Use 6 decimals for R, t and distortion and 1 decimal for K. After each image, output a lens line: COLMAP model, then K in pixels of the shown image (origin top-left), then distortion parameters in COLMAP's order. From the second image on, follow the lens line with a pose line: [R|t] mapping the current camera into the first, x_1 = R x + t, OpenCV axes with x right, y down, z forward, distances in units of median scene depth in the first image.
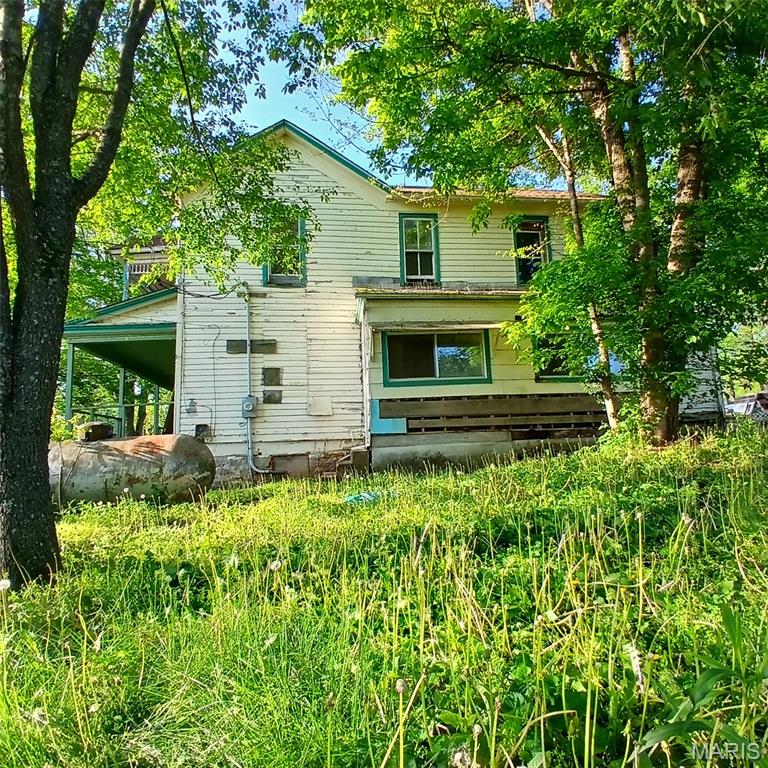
lens RADIAL K [[507.9, 0, 384.0], [0, 507.9, 384.0], [0, 0, 1]] dist [-0.006375, -0.002417]
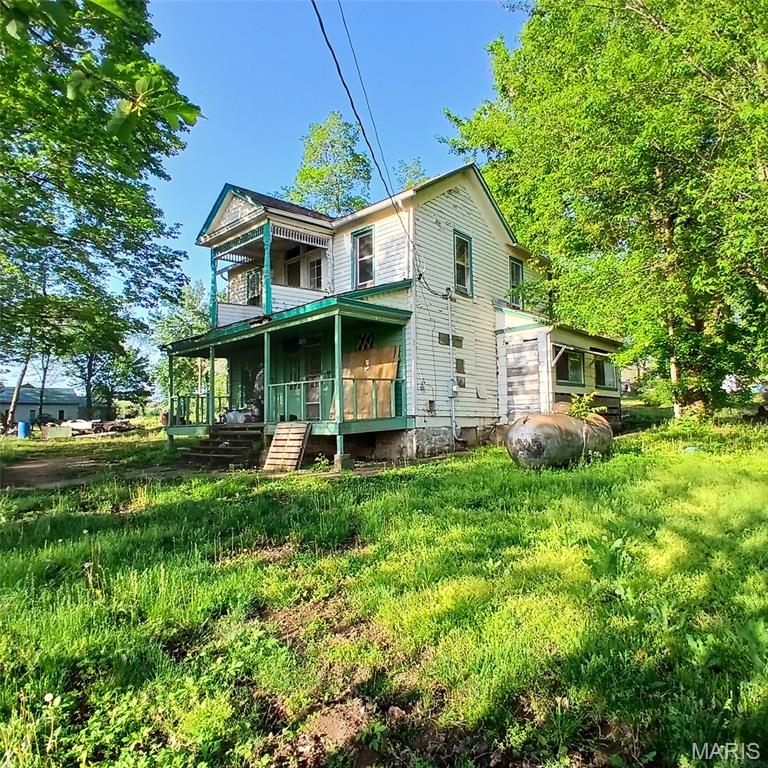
lens RADIAL K [[507.9, 0, 384.0], [0, 507.9, 384.0], [0, 0, 1]] dist [-0.006375, -0.002417]
pose [[0.769991, 0.080303, 0.632981, -1.173367], [-0.107872, 0.994152, 0.005097, 0.044474], [-0.628870, -0.072205, 0.774151, 0.128580]]
